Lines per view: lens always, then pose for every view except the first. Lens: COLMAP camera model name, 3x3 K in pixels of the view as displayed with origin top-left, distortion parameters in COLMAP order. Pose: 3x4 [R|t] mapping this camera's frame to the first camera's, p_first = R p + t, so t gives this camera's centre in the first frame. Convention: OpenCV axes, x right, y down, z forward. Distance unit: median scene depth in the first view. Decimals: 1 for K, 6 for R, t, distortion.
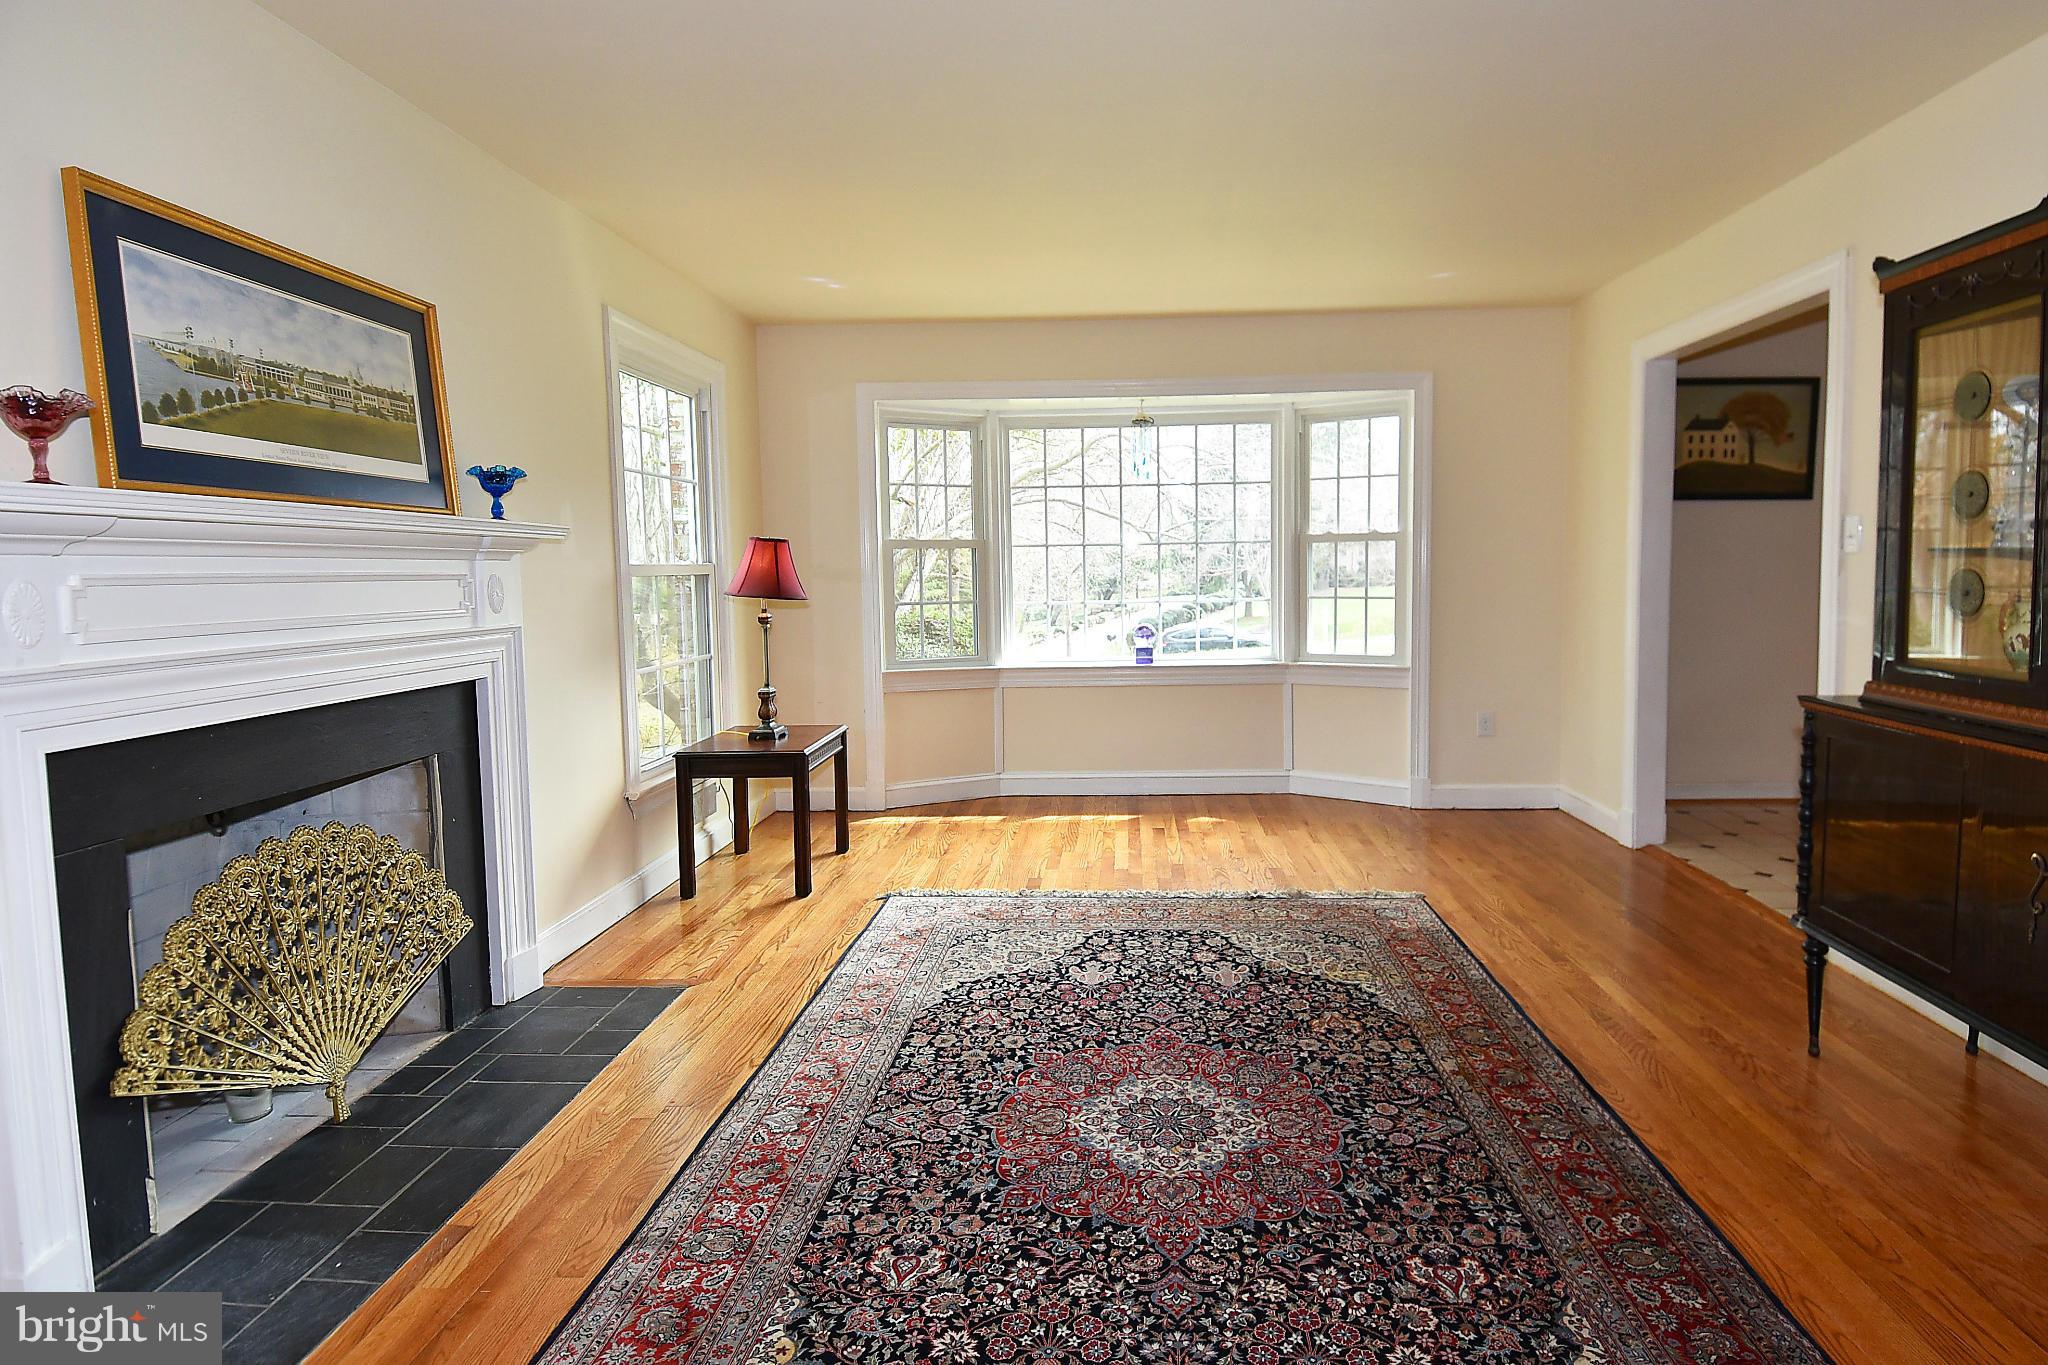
lens RADIAL K [[1173.5, 0, 1033.6], [0, 1173.5, 678.2], [0, 0, 1]] dist [0.001375, -0.000533]
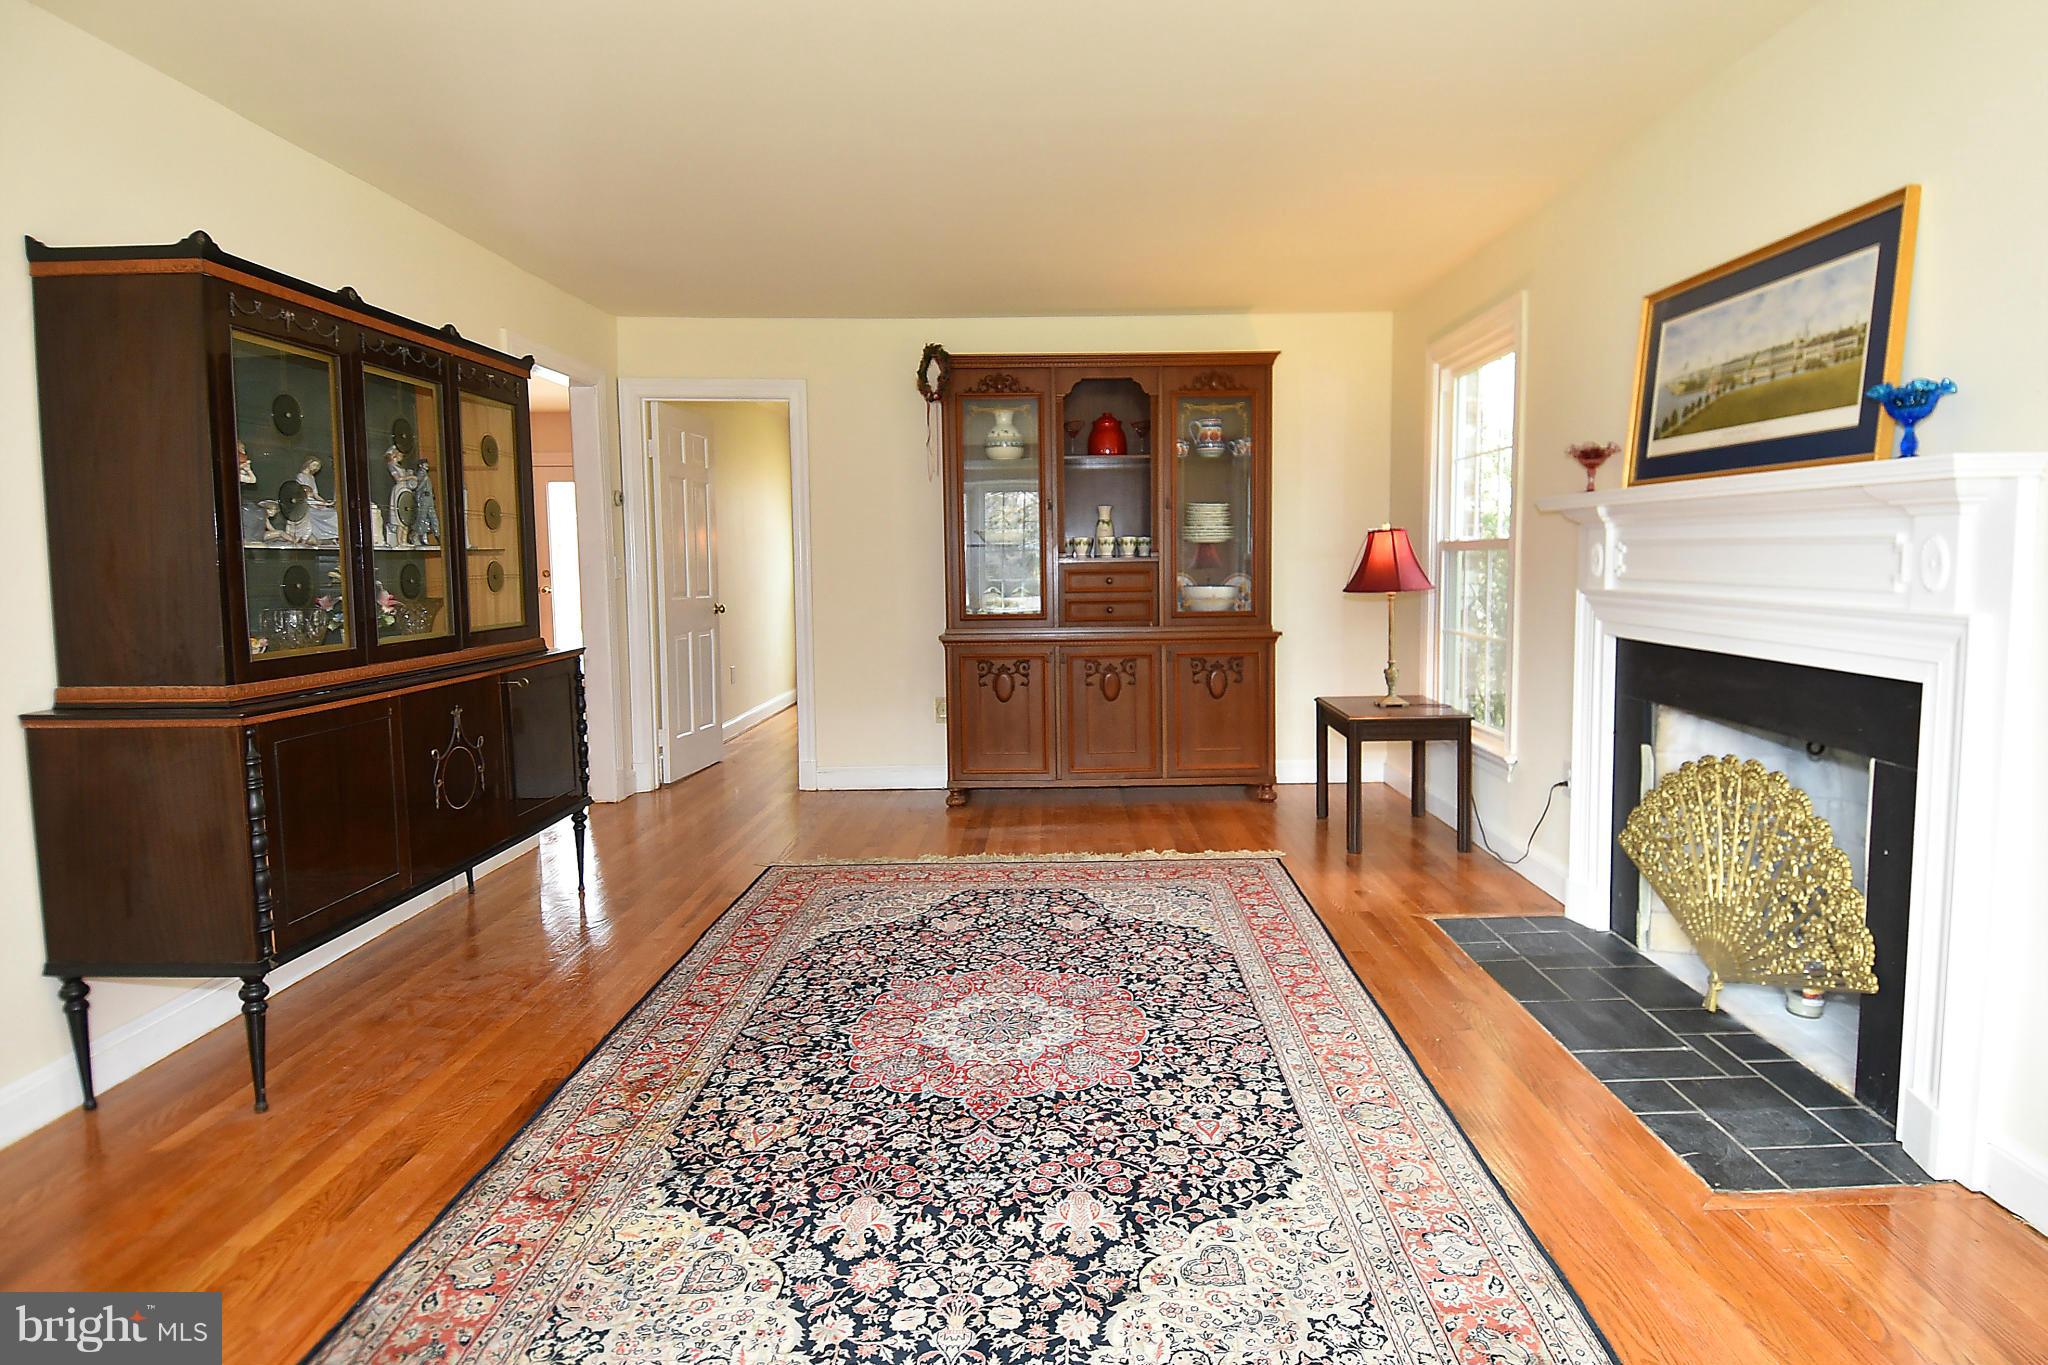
lens RADIAL K [[1220.2, 0, 1025.4], [0, 1220.2, 668.9], [0, 0, 1]] dist [0.023770, -0.024699]
pose [[-0.998430, 0.026896, -0.049126, 0.111861], [0.017169, 0.981896, 0.188639, -0.159728], [0.053310, 0.187500, -0.980817, 1.726155]]
